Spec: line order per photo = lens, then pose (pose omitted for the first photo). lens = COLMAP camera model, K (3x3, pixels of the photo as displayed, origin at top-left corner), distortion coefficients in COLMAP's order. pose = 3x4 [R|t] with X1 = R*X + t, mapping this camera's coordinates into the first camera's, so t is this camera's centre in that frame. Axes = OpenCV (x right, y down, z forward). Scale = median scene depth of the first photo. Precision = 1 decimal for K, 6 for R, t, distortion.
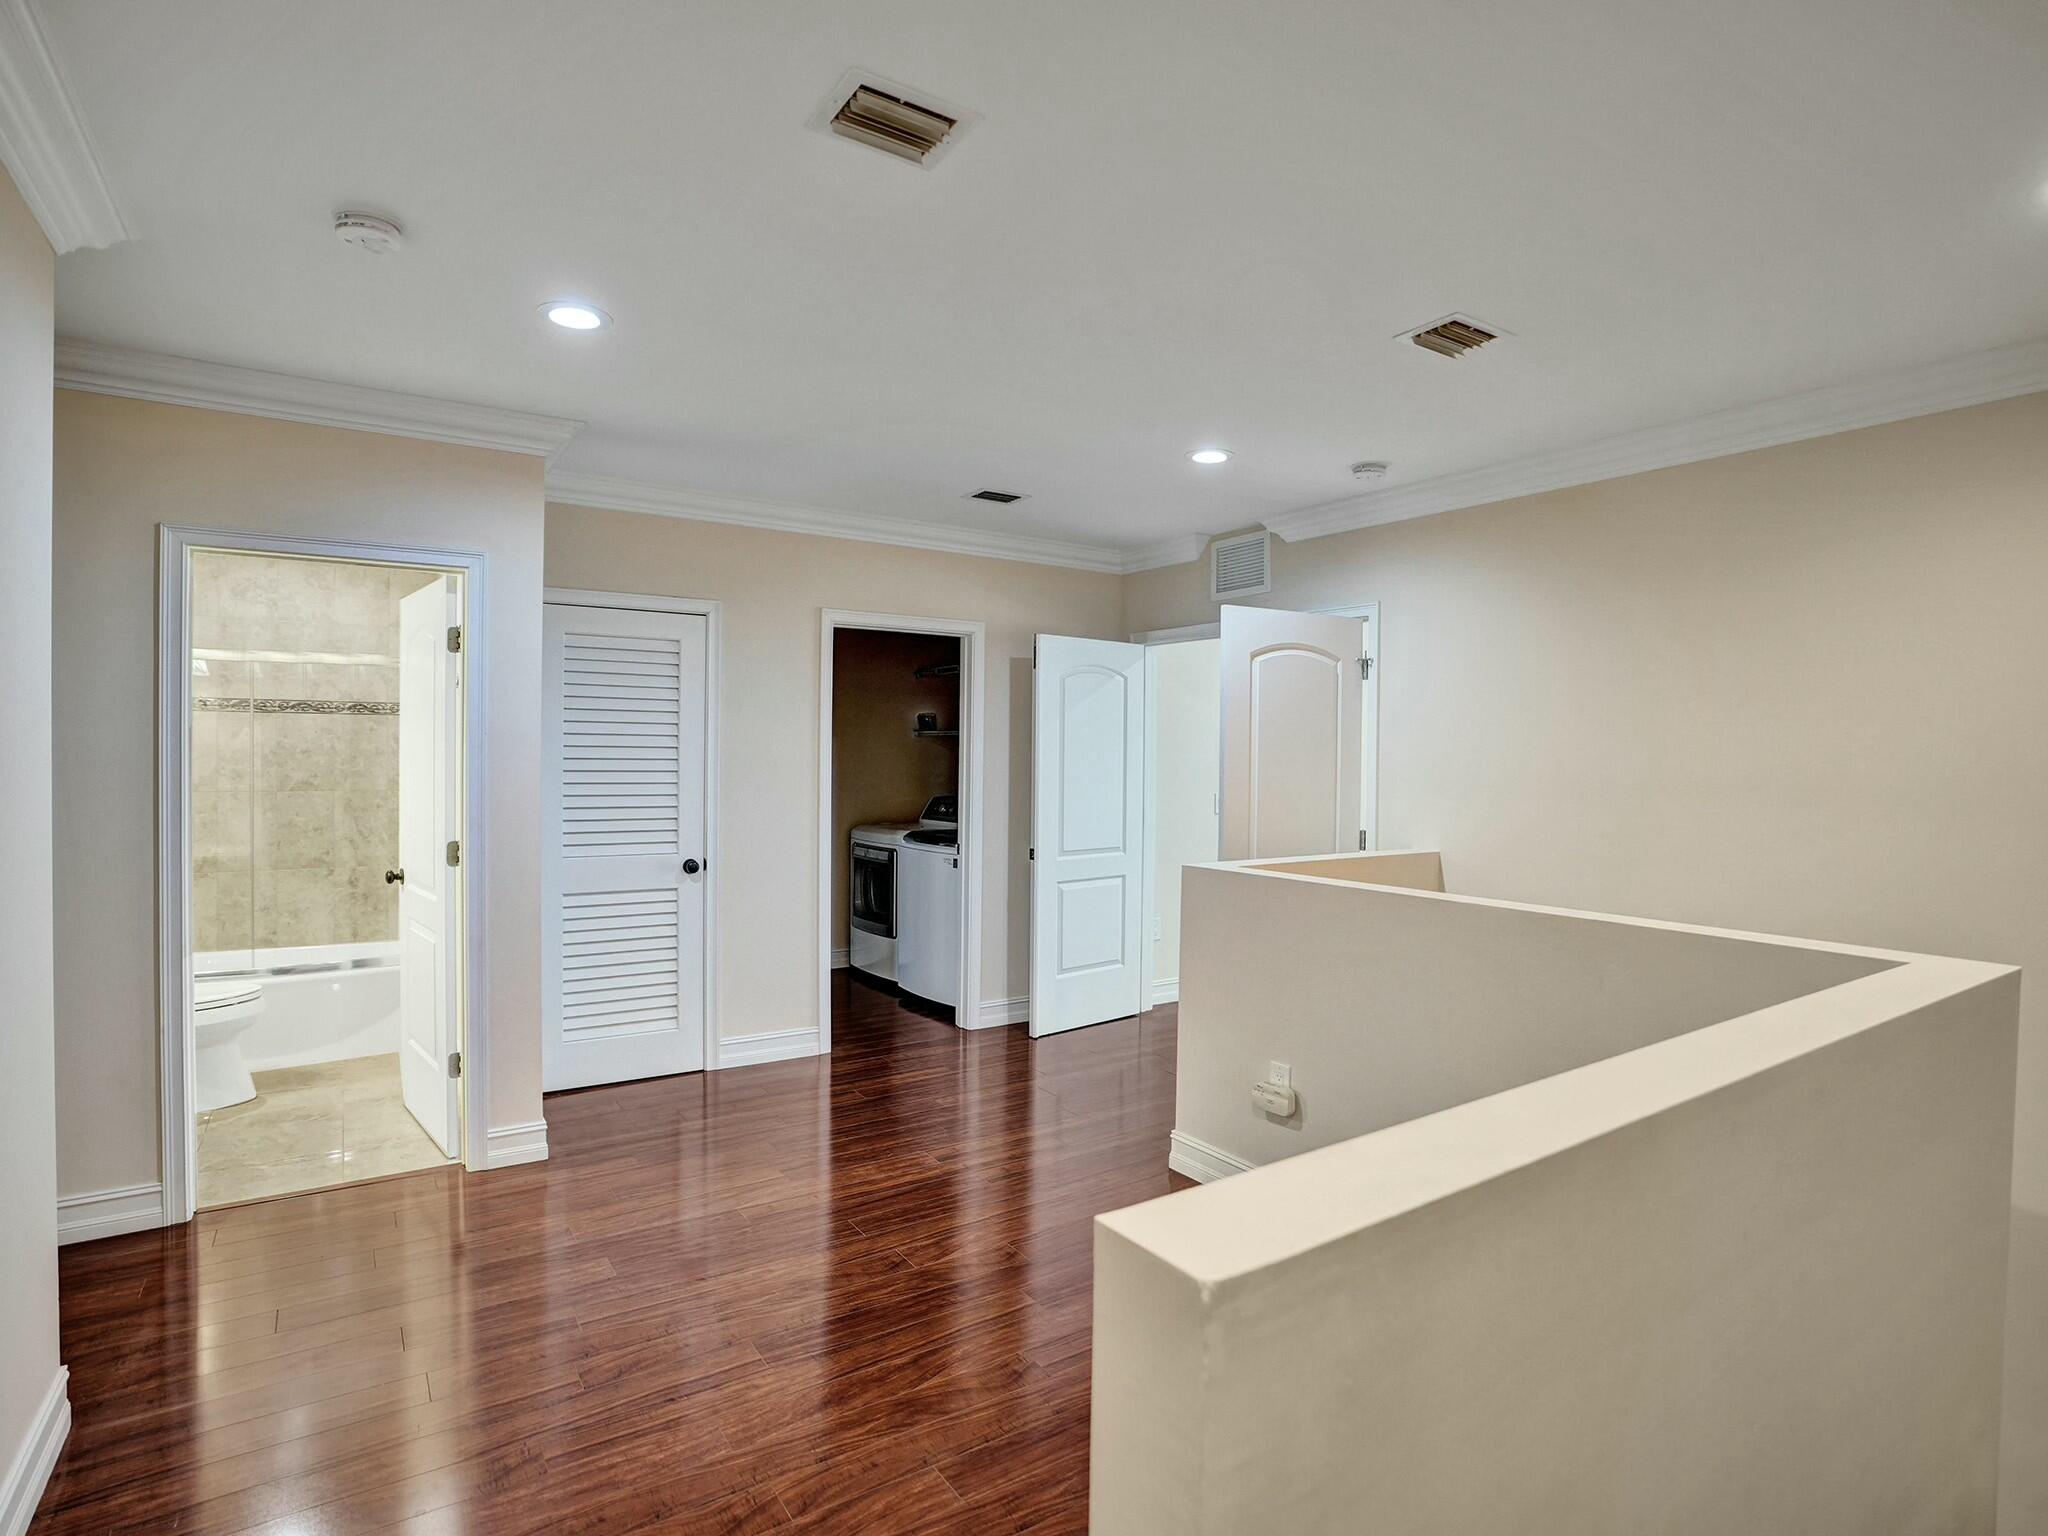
lens RADIAL K [[1051.9, 0, 1022.4], [0, 1051.9, 765.3], [0, 0, 1]] dist [-0.065914, 0.020613]
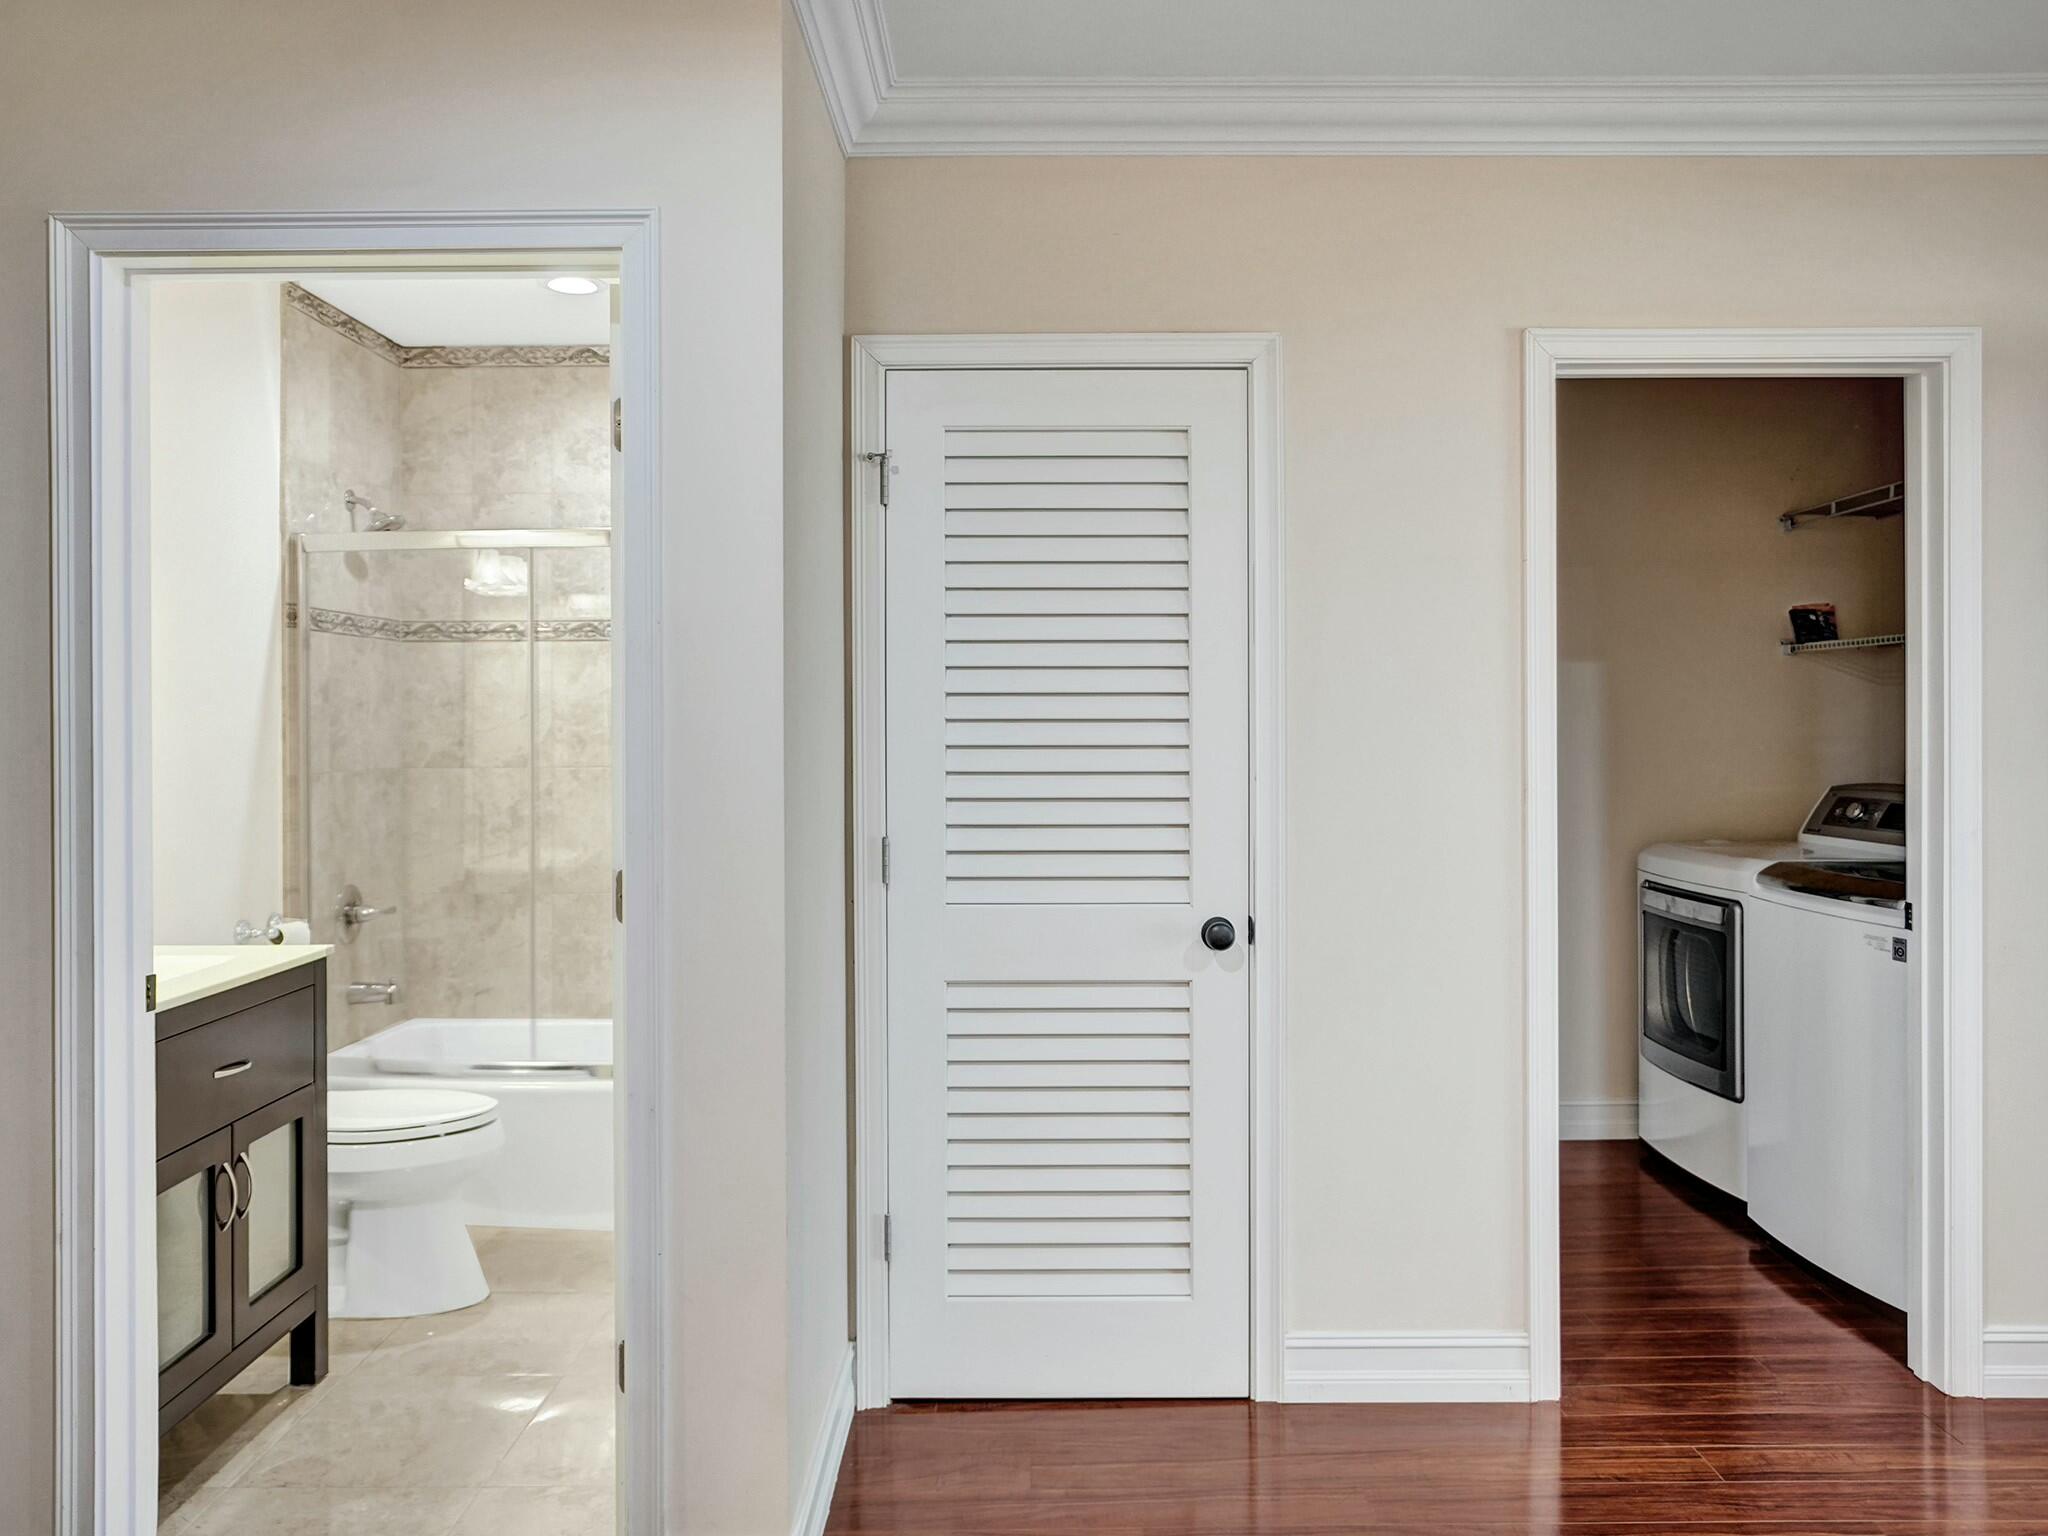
lens RADIAL K [[1412.7, 0, 1053.1], [0, 1412.7, 724.7], [0, 0, 1]] dist [-0.012548, 0.005484]
pose [[0.831137, -0.015810, -0.555844, -0.035232], [0.007666, 0.999827, -0.016975, 0.015632], [0.556016, 0.009848, 0.831114, 0.407318]]
